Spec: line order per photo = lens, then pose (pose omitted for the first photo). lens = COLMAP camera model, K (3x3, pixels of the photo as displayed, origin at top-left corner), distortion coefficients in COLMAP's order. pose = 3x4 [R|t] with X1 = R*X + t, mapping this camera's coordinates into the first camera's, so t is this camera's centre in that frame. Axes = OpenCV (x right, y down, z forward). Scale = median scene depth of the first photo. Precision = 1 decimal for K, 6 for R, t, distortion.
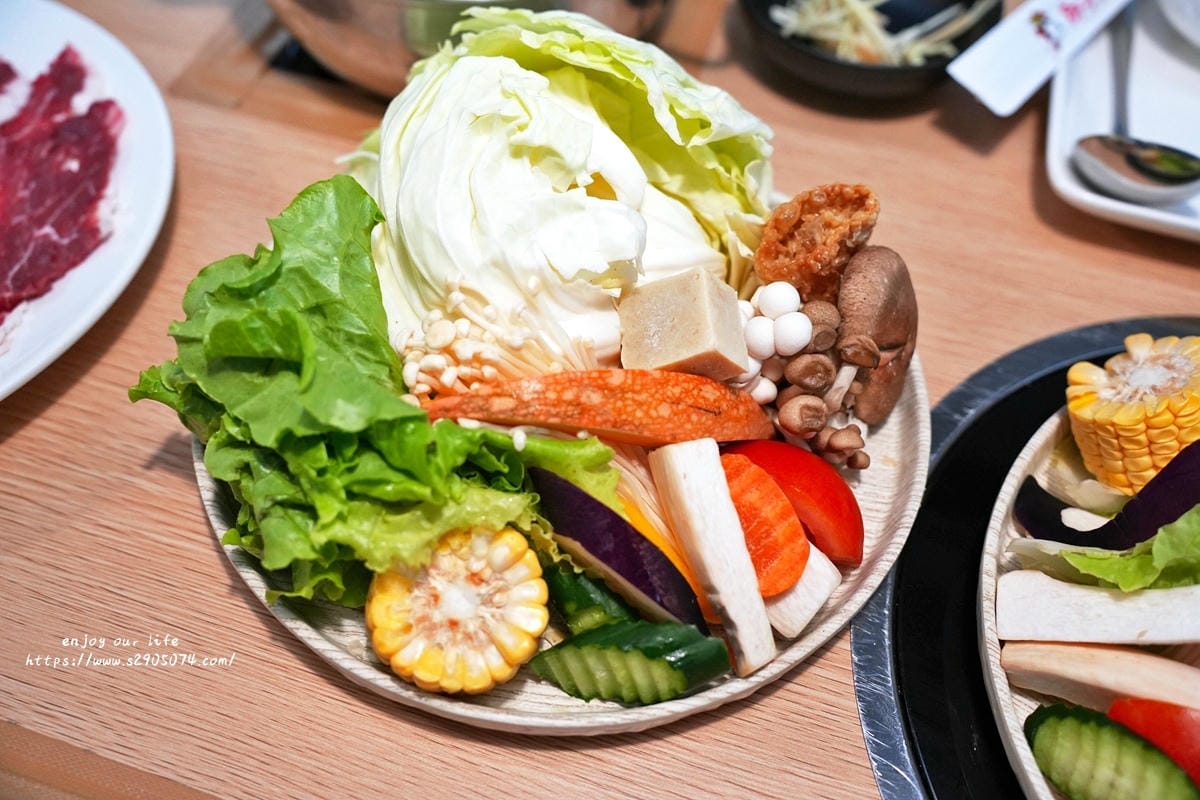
lens RADIAL K [[1128.4, 0, 600.0], [0, 1128.4, 400.0], [0, 0, 1]] dist [-0.016673, 0.000900]
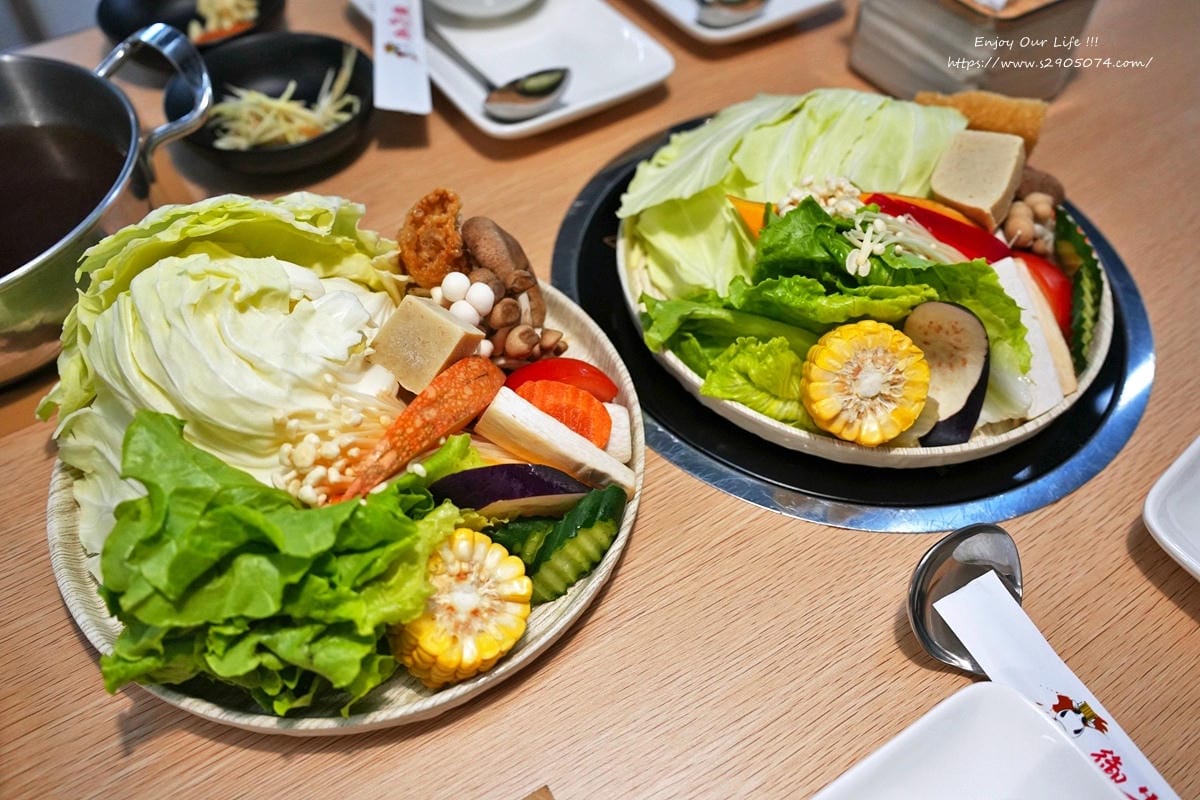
lens RADIAL K [[971.0, 0, 600.0], [0, 971.0, 400.0], [0, 0, 1]] dist [-0.099599, 0.066254]
pose [[0.631065, -0.622998, 0.462201, -0.382705], [0.627635, 0.760219, 0.167755, -0.077342], [-0.455885, 0.184229, 0.870763, -0.063117]]
